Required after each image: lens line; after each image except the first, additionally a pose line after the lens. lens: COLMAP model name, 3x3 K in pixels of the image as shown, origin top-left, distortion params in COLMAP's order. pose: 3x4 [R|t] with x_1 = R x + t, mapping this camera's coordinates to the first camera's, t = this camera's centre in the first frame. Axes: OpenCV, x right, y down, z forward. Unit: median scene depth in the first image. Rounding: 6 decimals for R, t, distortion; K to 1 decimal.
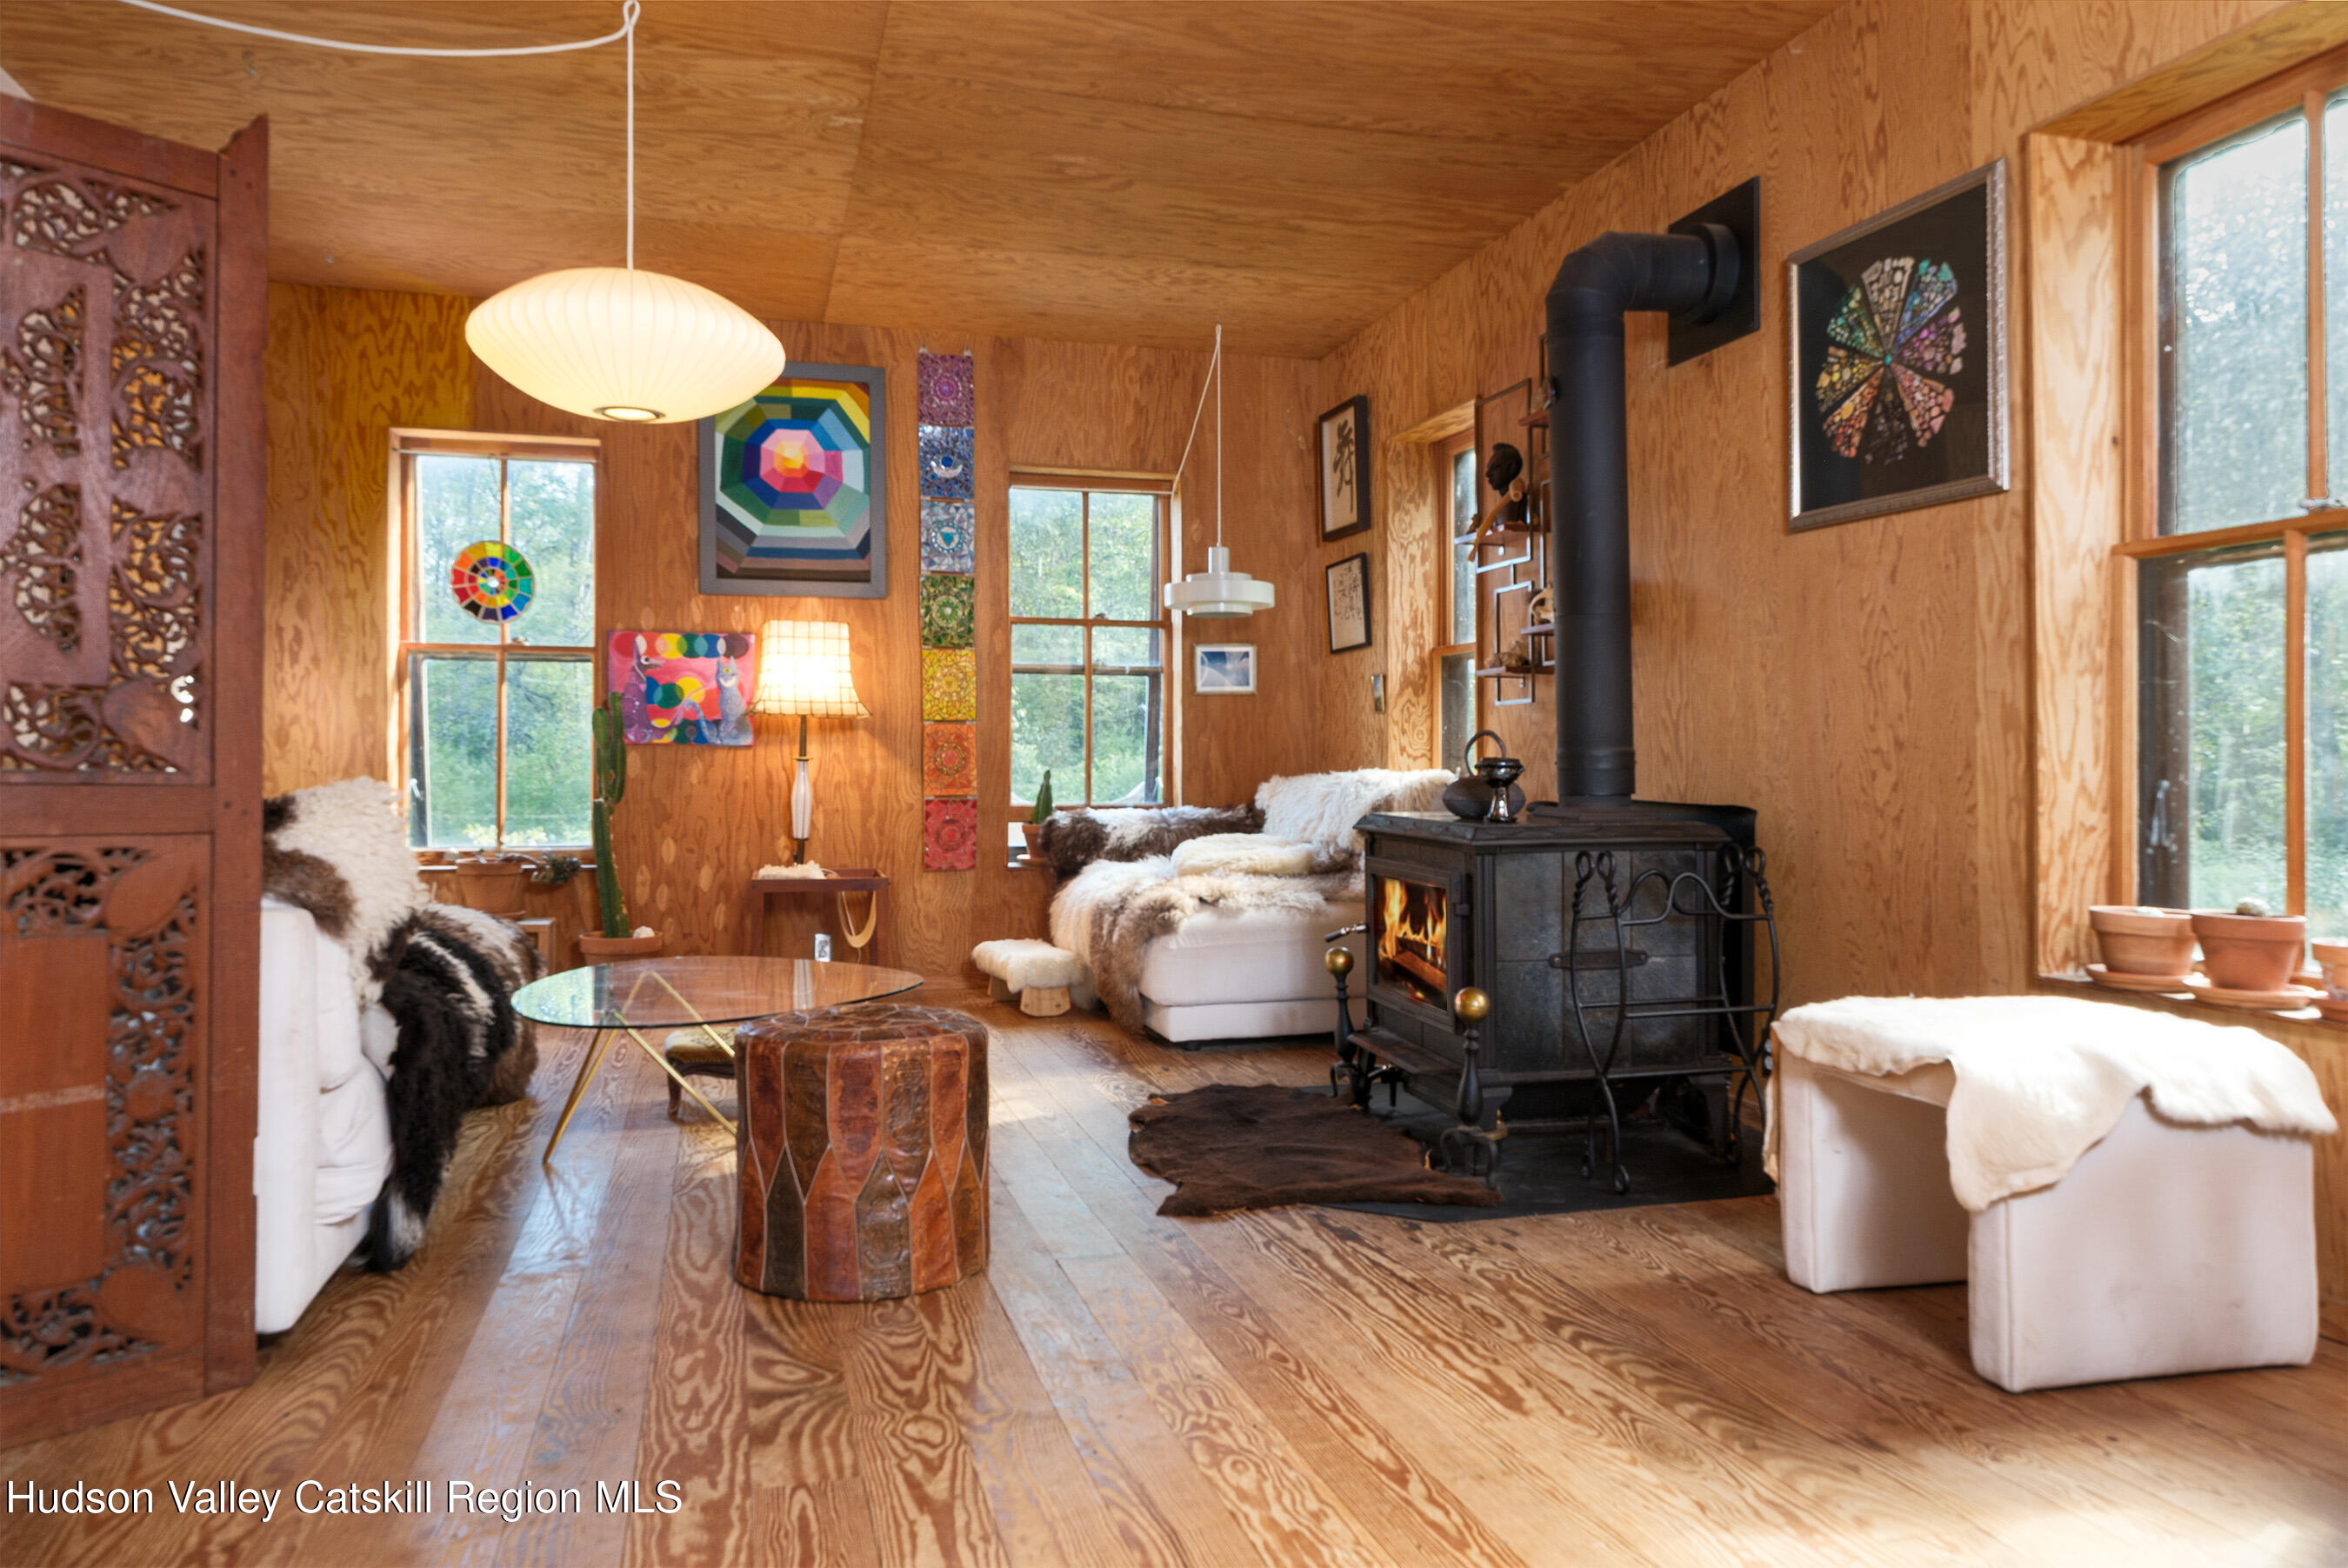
lens RADIAL K [[1537.9, 0, 1170.9], [0, 1537.9, 728.2], [0, 0, 1]] dist [0.002079, -0.002458]
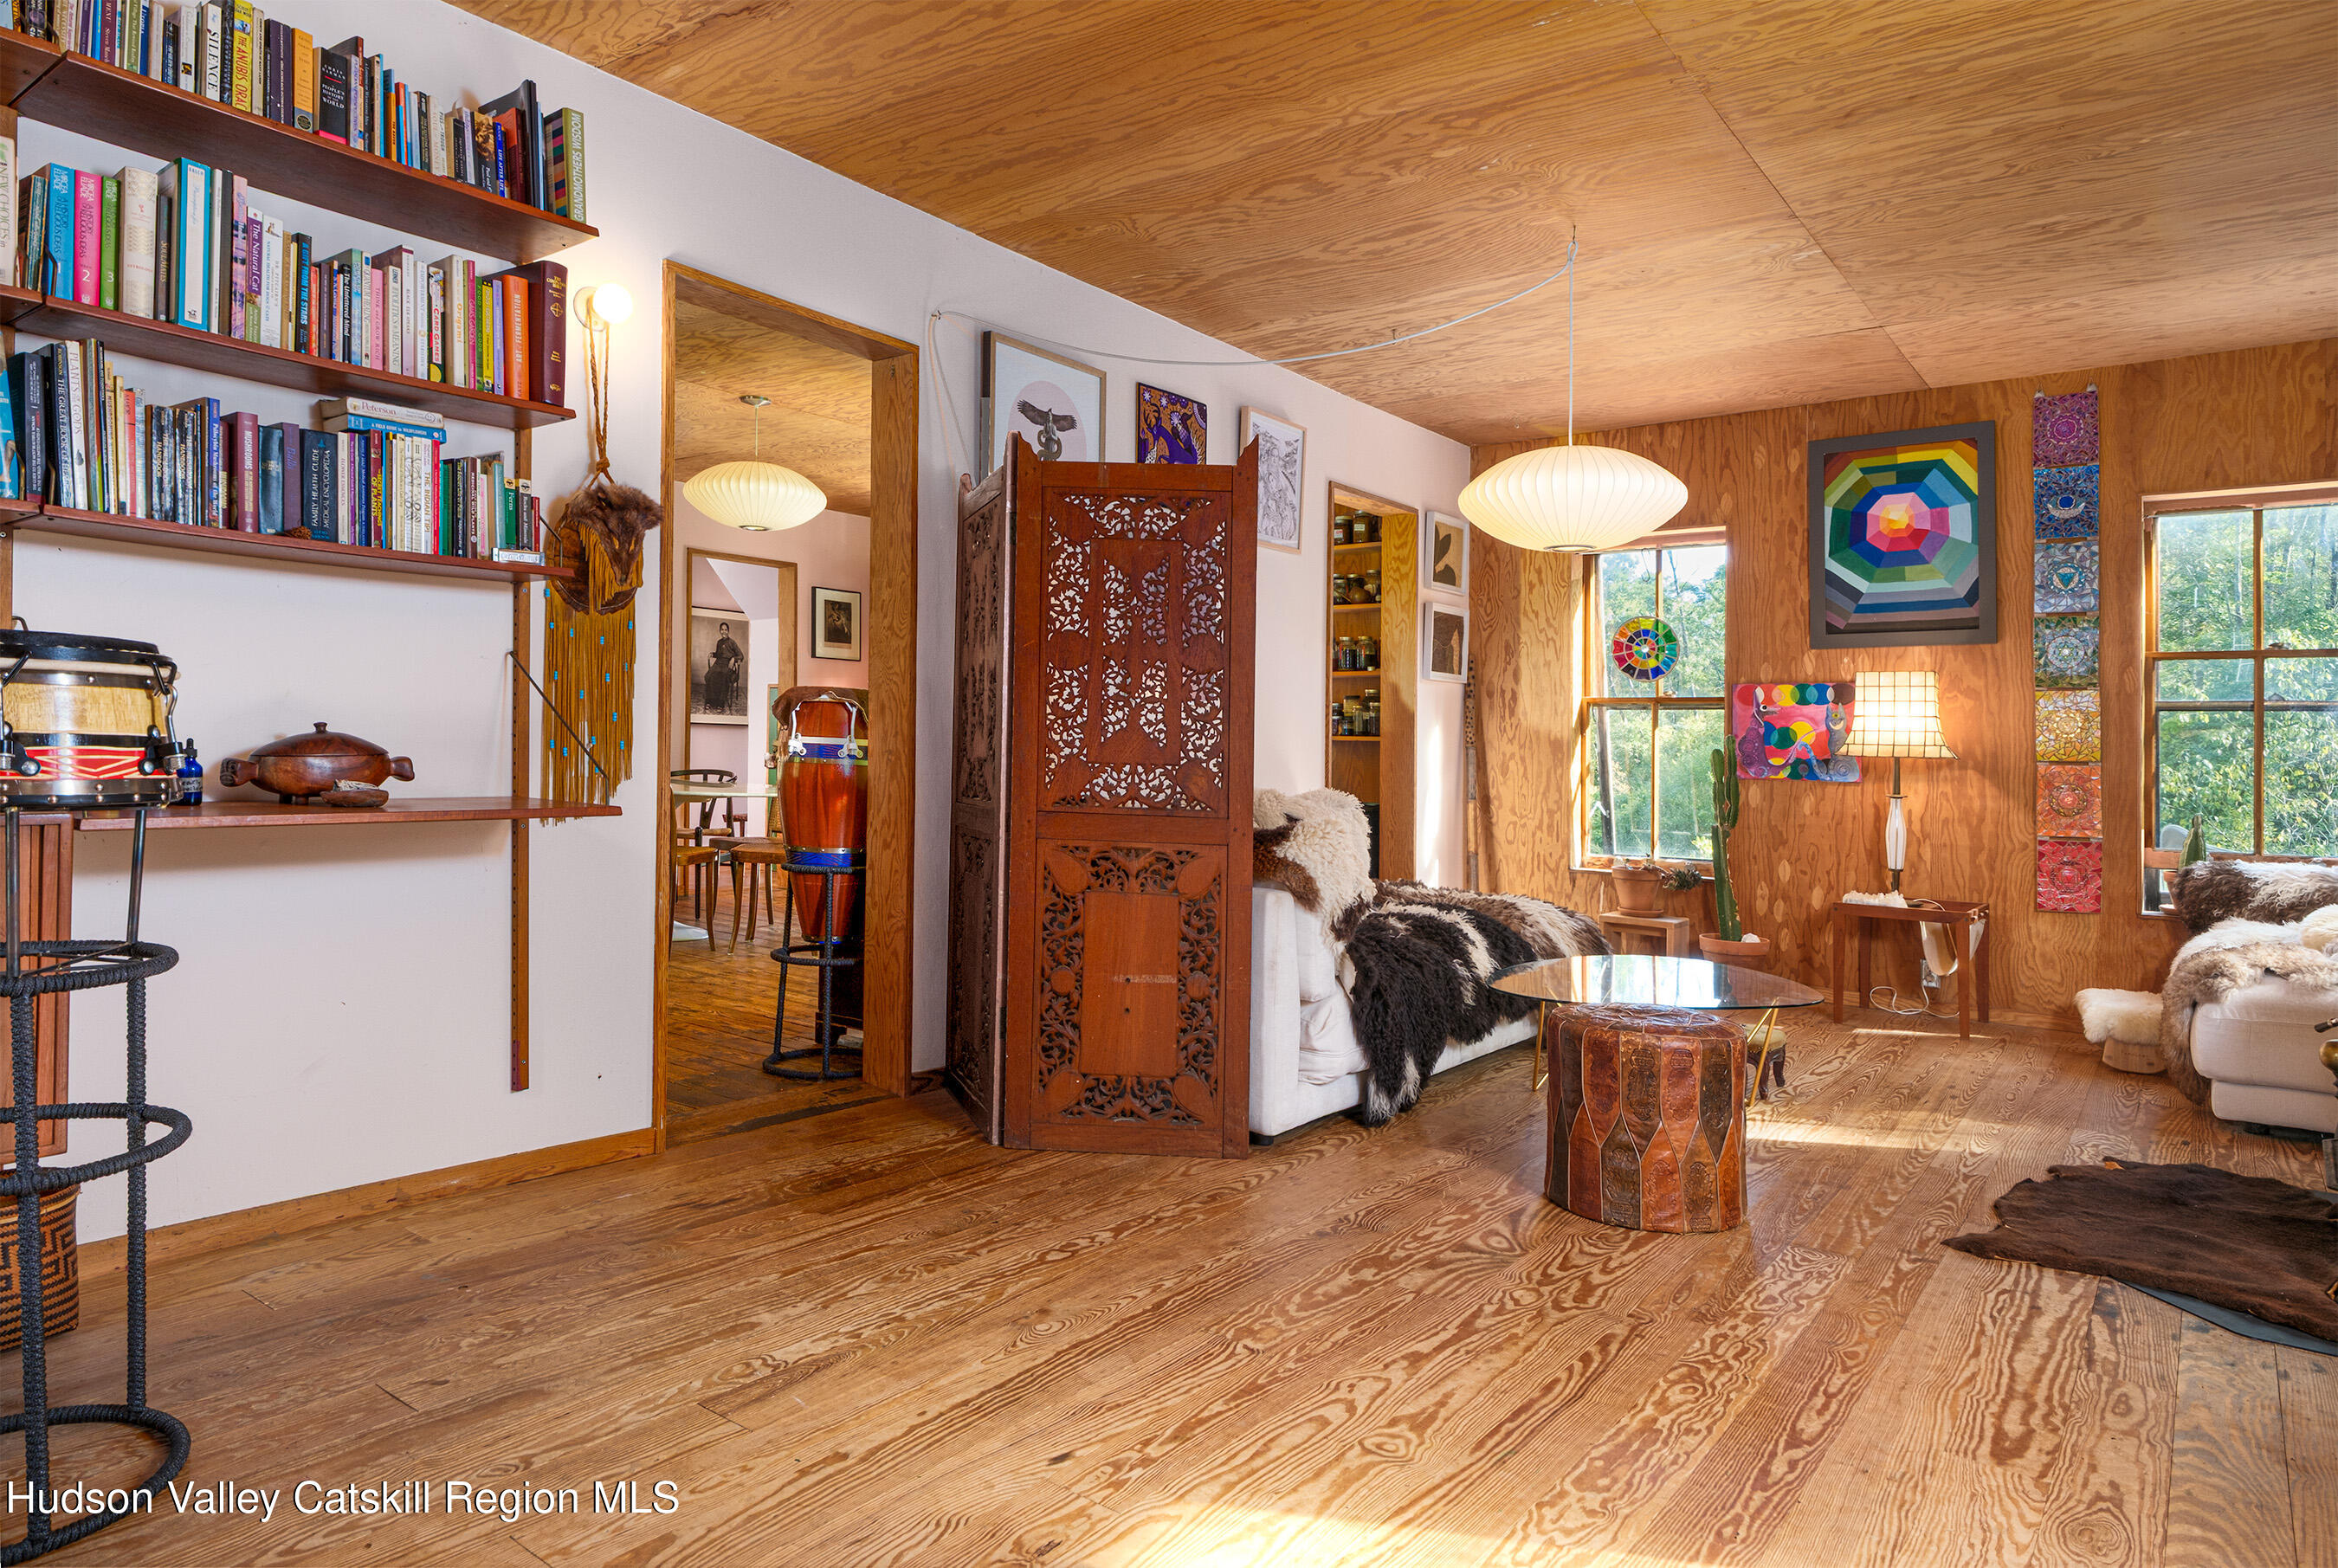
lens RADIAL K [[1423.5, 0, 1168.7], [0, 1423.5, 733.7], [0, 0, 1]] dist [0.001195, -0.000432]
pose [[0.605402, -0.000967, -0.795919, 0.260367], [-0.000322, 0.999999, -0.001460, -0.023673], [0.795920, 0.001140, 0.605401, -0.023762]]
